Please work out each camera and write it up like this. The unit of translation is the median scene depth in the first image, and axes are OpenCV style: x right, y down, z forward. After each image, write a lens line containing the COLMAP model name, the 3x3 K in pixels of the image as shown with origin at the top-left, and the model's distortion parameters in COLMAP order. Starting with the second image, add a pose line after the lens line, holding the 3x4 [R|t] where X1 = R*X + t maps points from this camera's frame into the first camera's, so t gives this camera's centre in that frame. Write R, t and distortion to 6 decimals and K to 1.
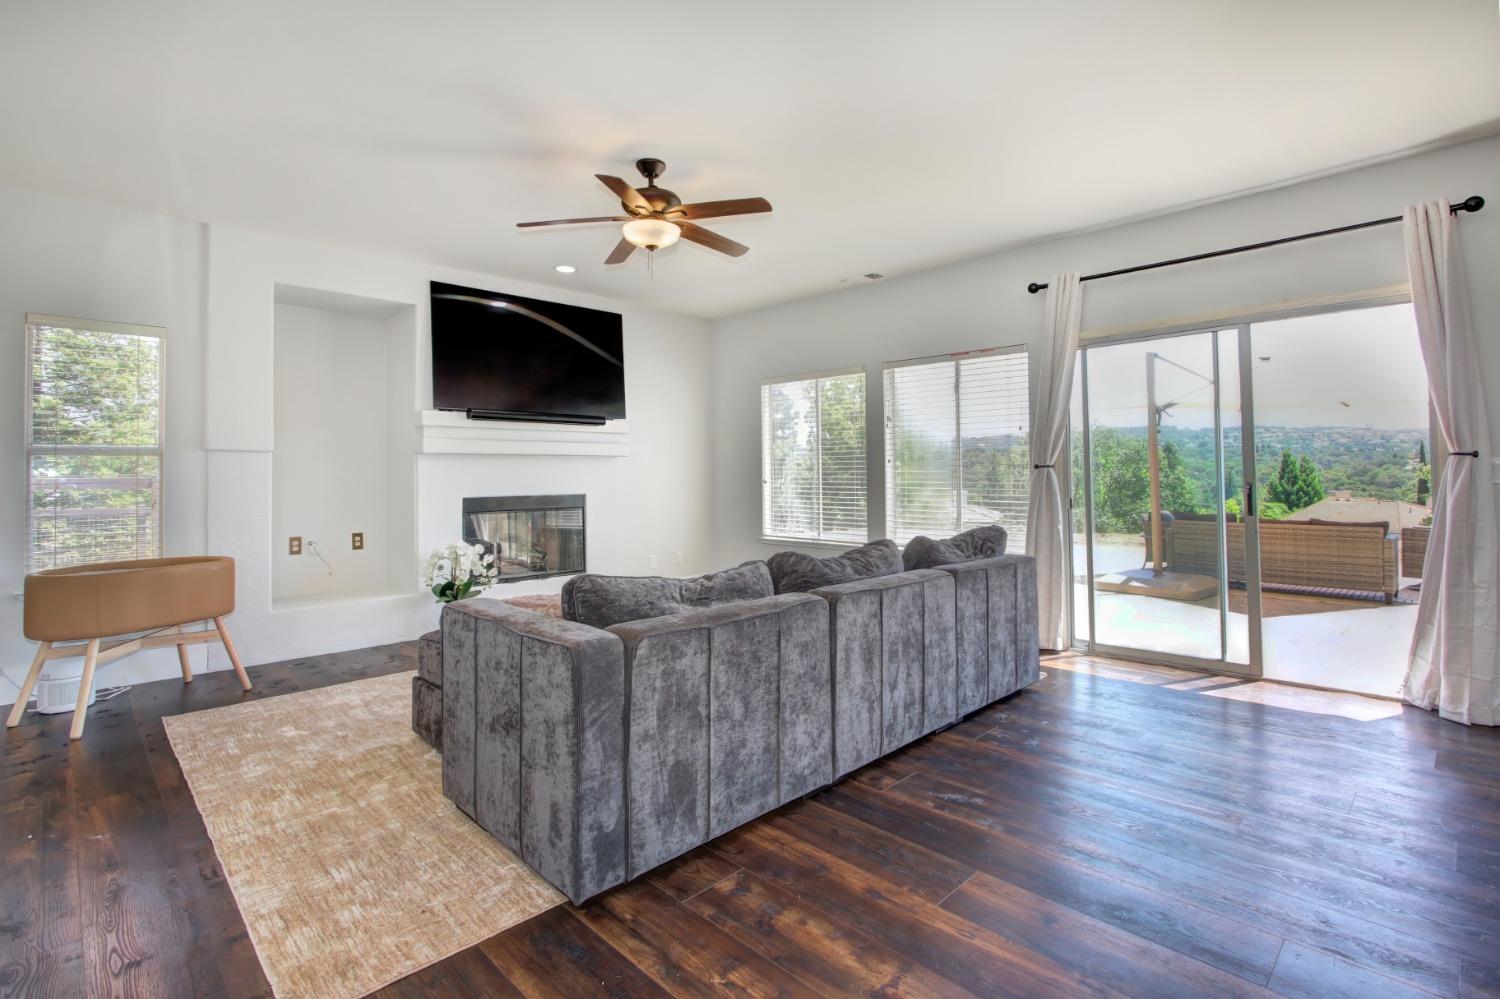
lens RADIAL K [[700.1, 0, 760.3], [0, 700.1, 468.7], [0, 0, 1]] dist [-0.011830, 0.002434]
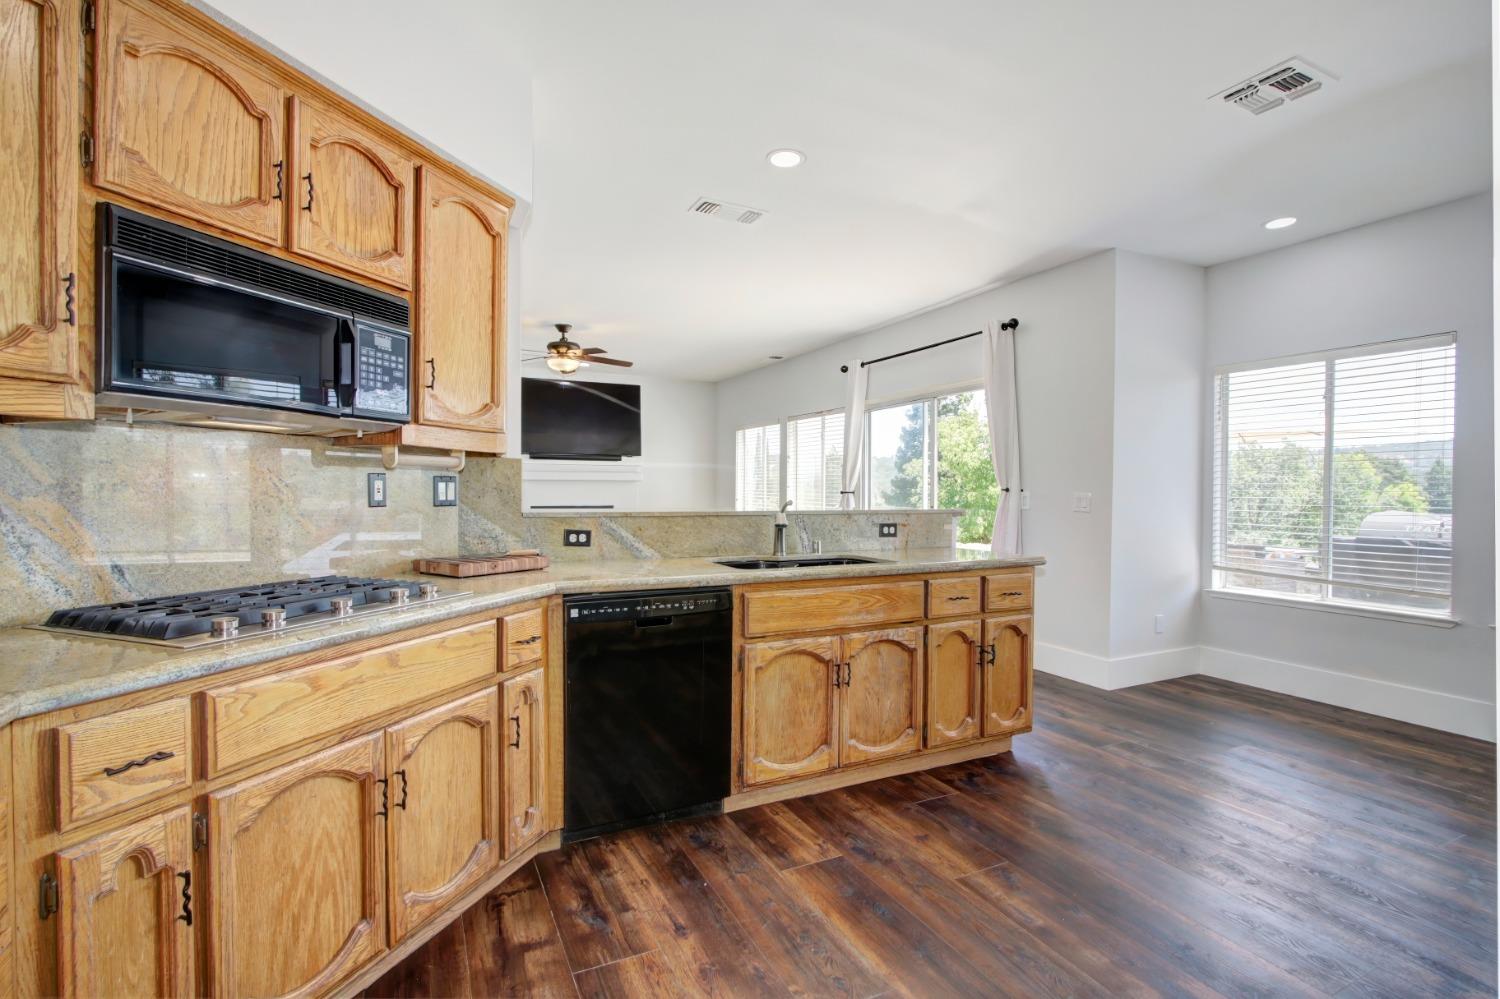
lens RADIAL K [[700.1, 0, 756.3], [0, 700.1, 503.4], [0, 0, 1]] dist [-0.011830, 0.002434]
pose [[0.947391, 0.016919, -0.319630, 0.613315], [-0.007878, 0.999532, 0.029555, -0.019385], [0.319981, -0.025482, 0.947081, -0.393651]]
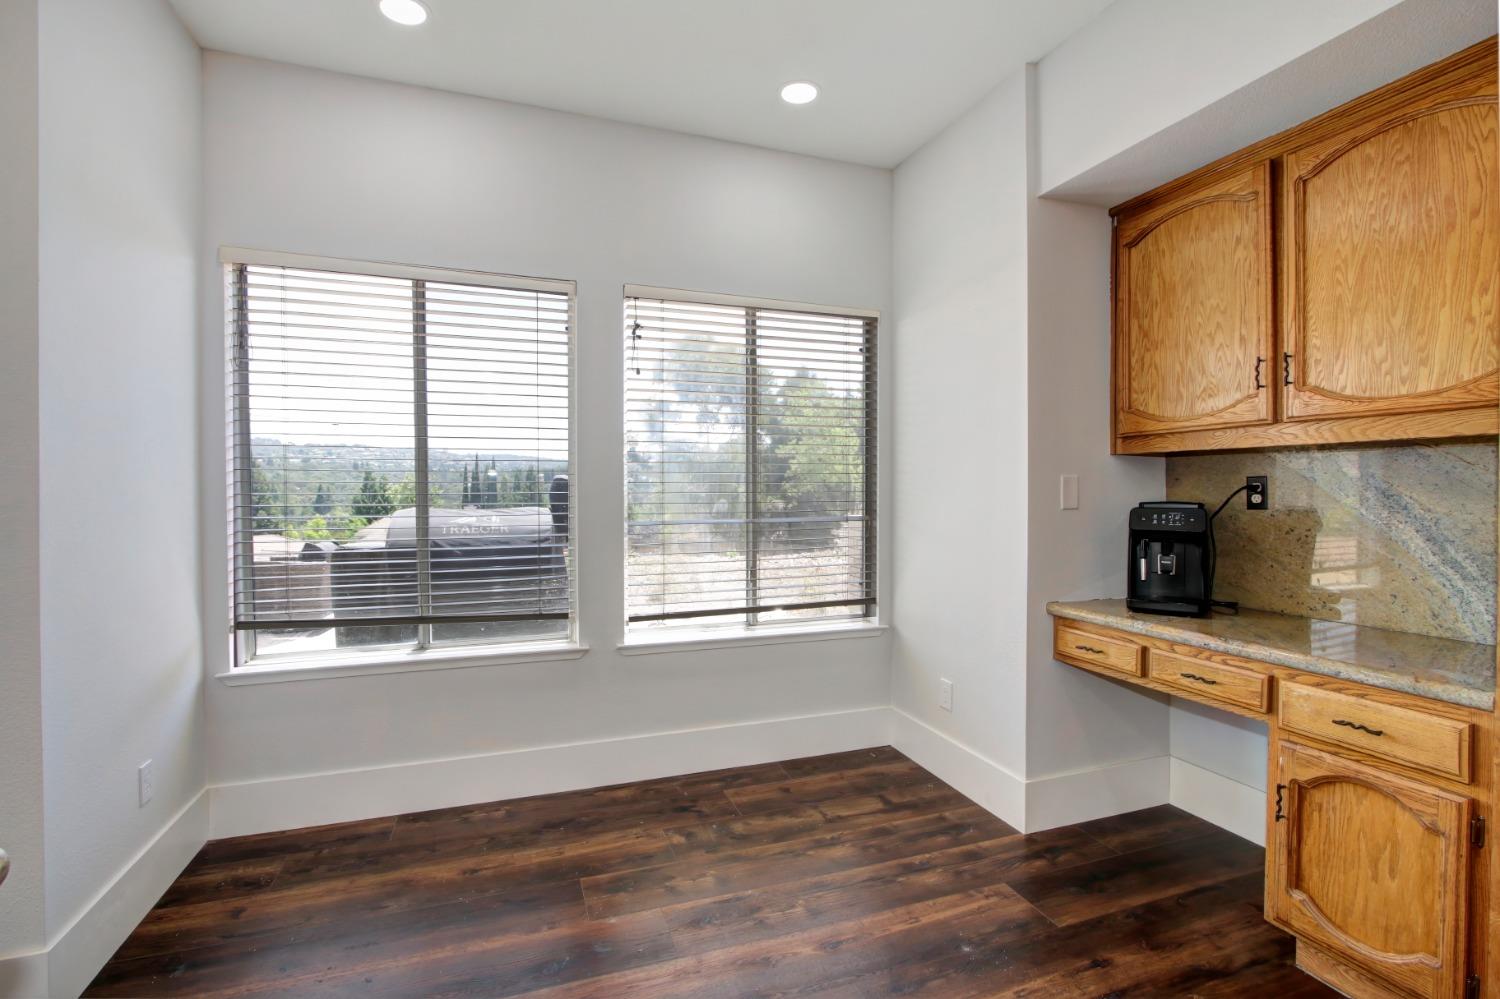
lens RADIAL K [[700.1, 0, 753.2], [0, 700.1, 489.5], [0, 0, 1]] dist [-0.011830, 0.002434]
pose [[0.426416, 0.004925, 0.904514, 0.612072], [-0.012669, 0.999920, 0.000528, -0.011594], [-0.904438, -0.011684, 0.426445, 0.125783]]
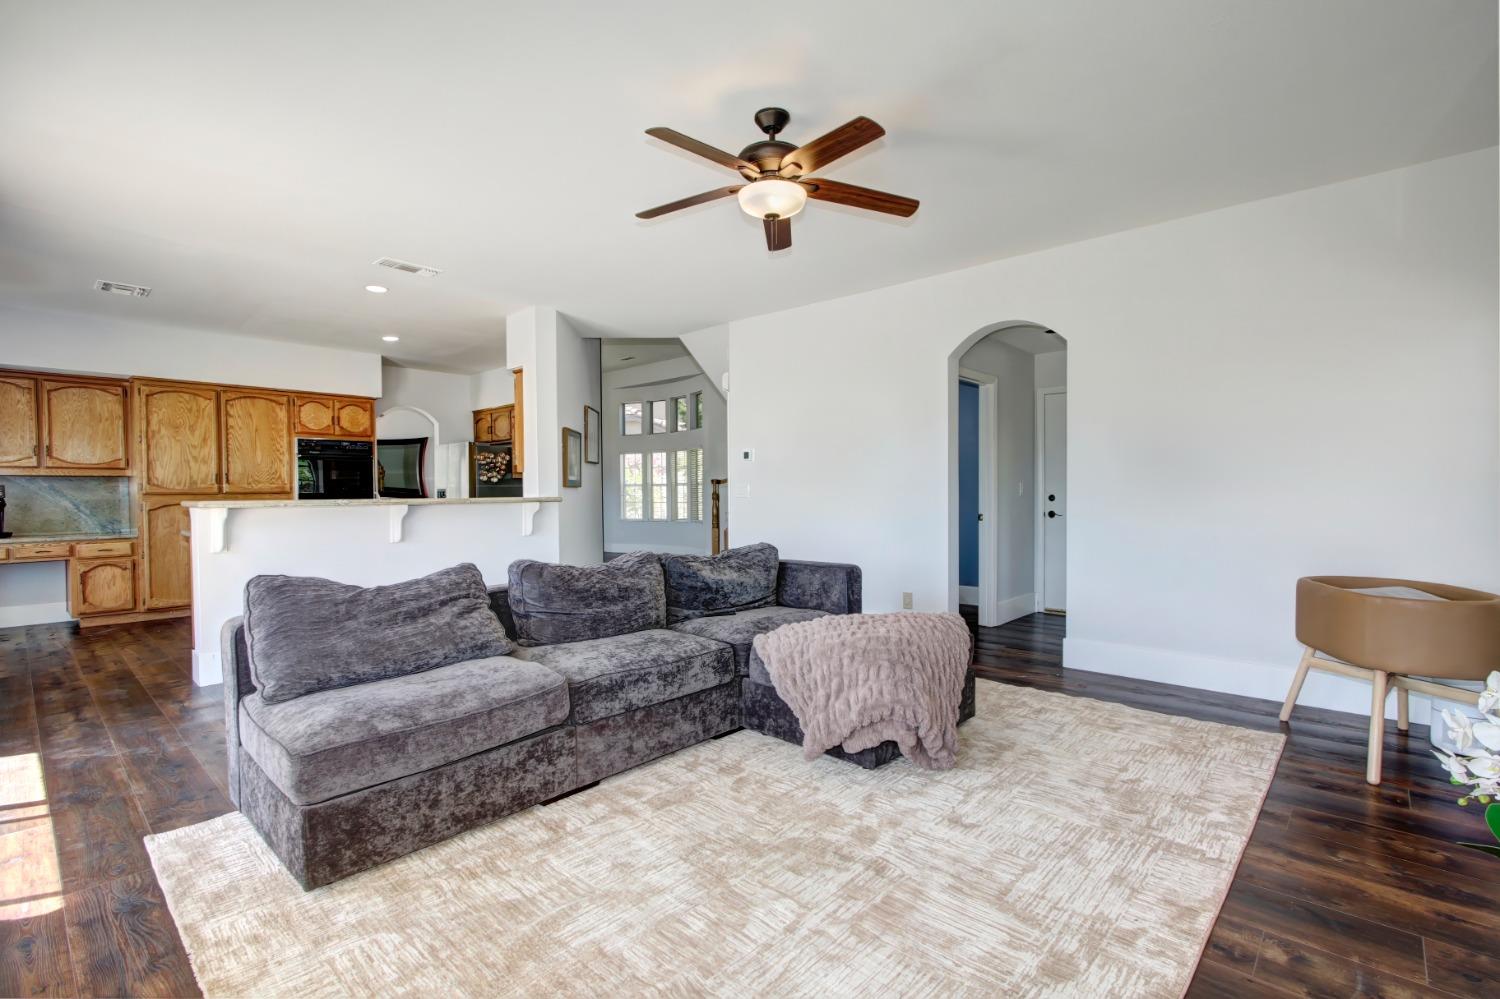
lens RADIAL K [[700.1, 0, 756.0], [0, 700.1, 503.5], [0, 0, 1]] dist [-0.011830, 0.002434]
pose [[-0.998771, 0.015312, -0.047140, -0.051040], [0.014802, 0.999828, 0.011135, 0.012038], [0.047303, 0.010423, -0.998826, 1.242446]]
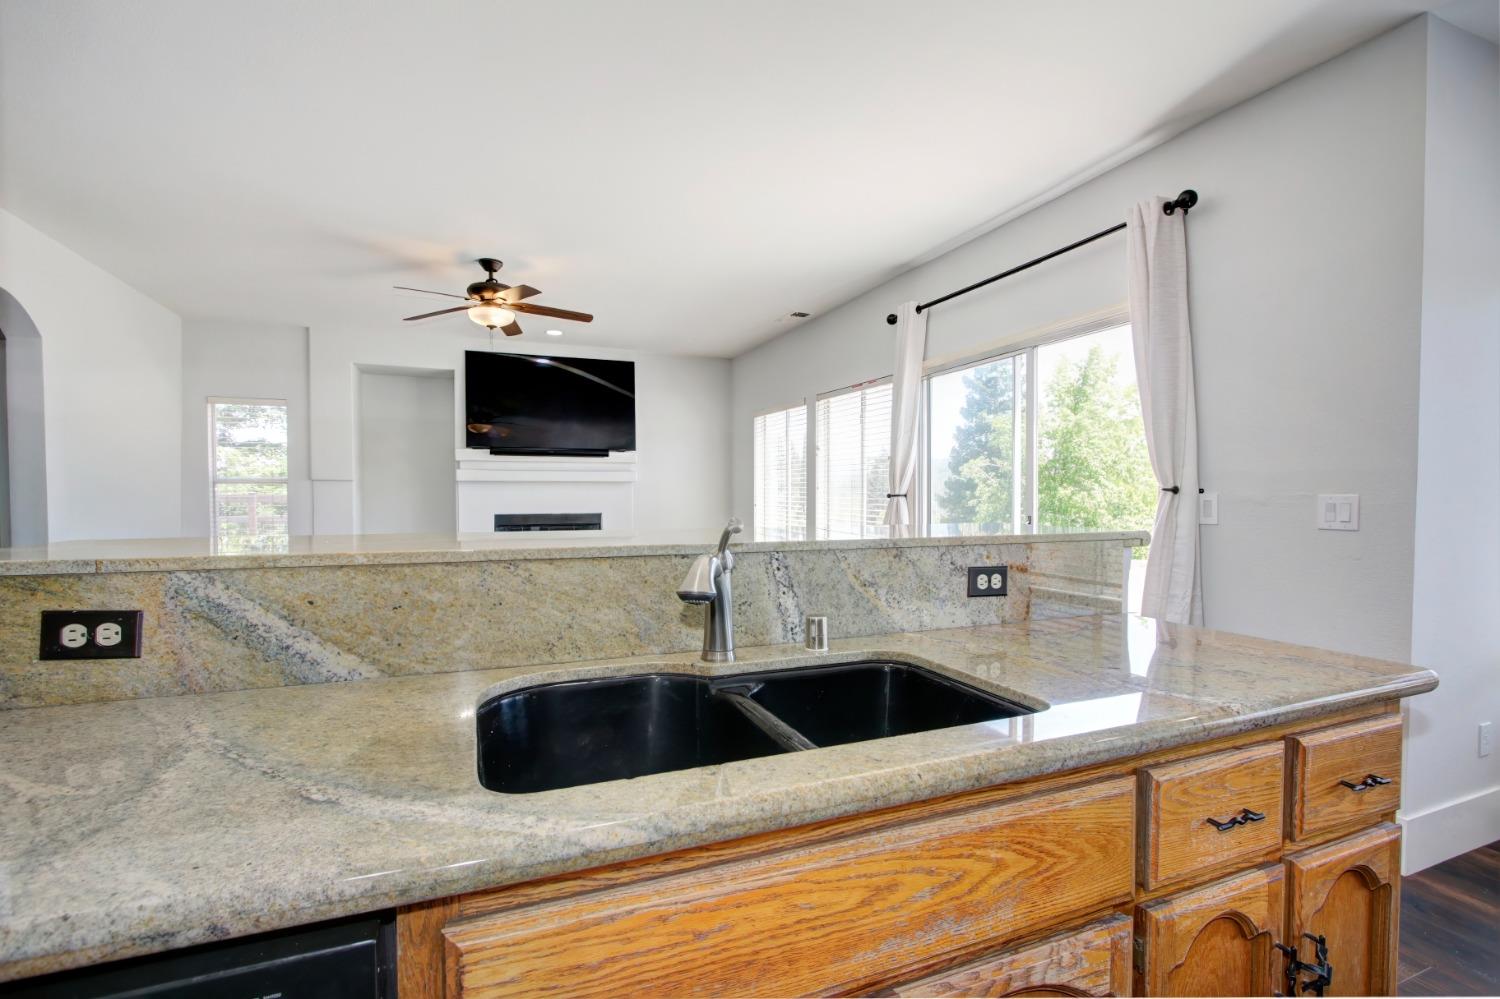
lens RADIAL K [[700.1, 0, 761.7], [0, 700.1, 509.2], [0, 0, 1]] dist [-0.011830, 0.002434]
pose [[0.925323, 0.015665, -0.378856, 0.539724], [-0.003106, 0.999426, 0.033739, -0.015145], [0.379167, -0.030043, 0.924841, -0.014460]]
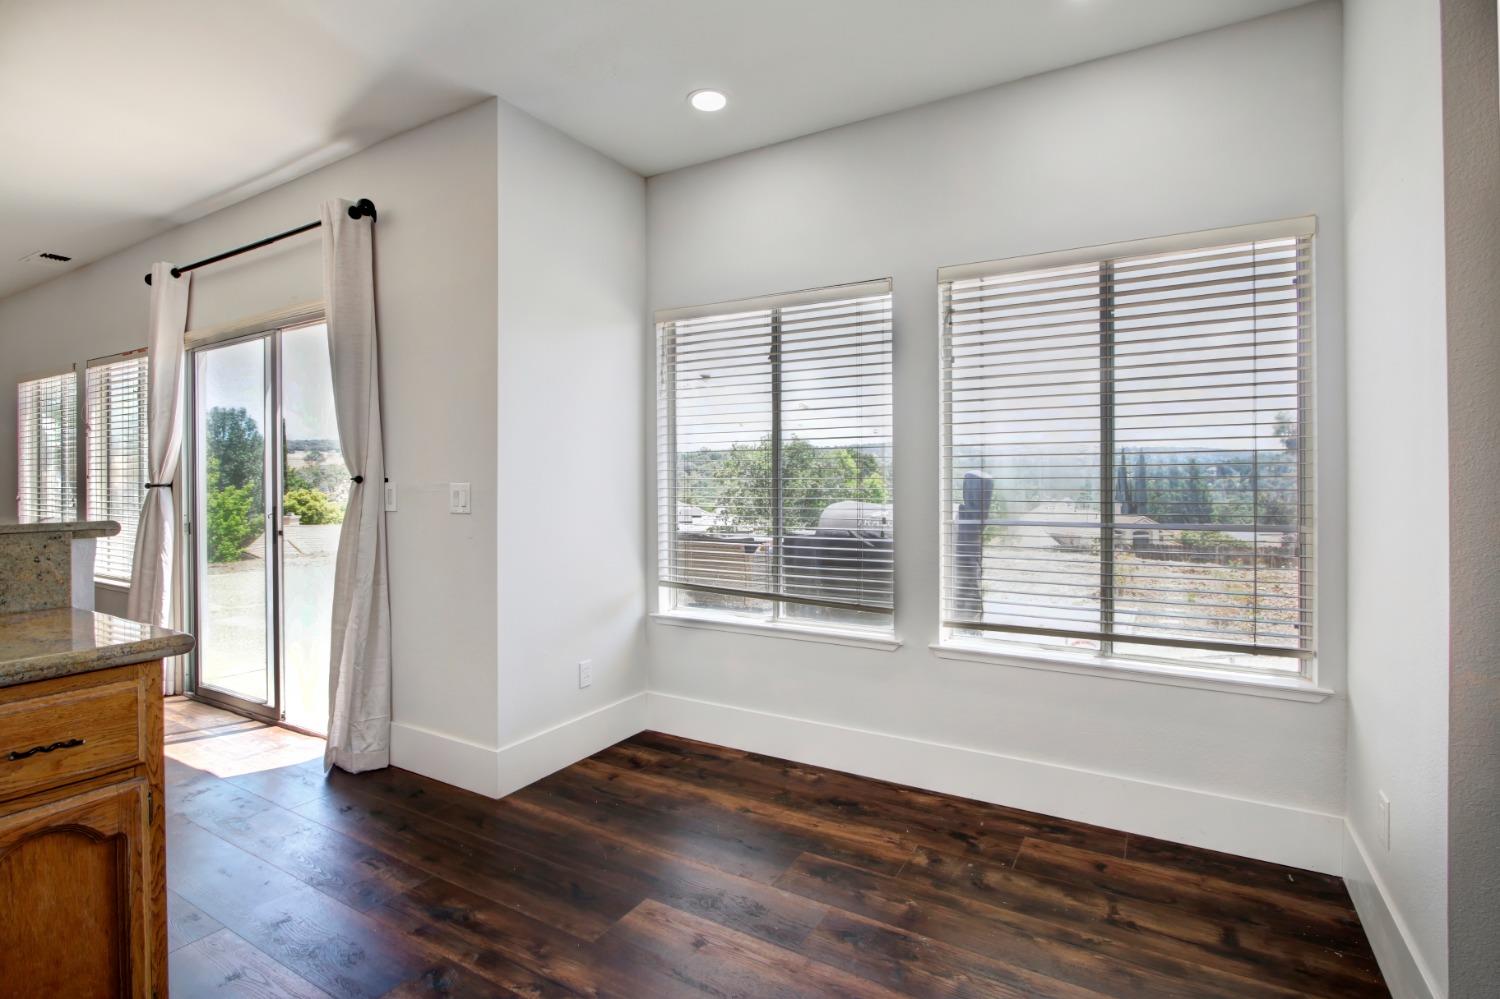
lens RADIAL K [[700.1, 0, 765.6], [0, 700.1, 482.5], [0, 0, 1]] dist [-0.011830, 0.002434]
pose [[0.963861, 0.006014, 0.266337, 0.802694], [-0.008185, 0.999942, 0.007042, -0.016997], [-0.266279, -0.008967, 0.963854, -0.029028]]
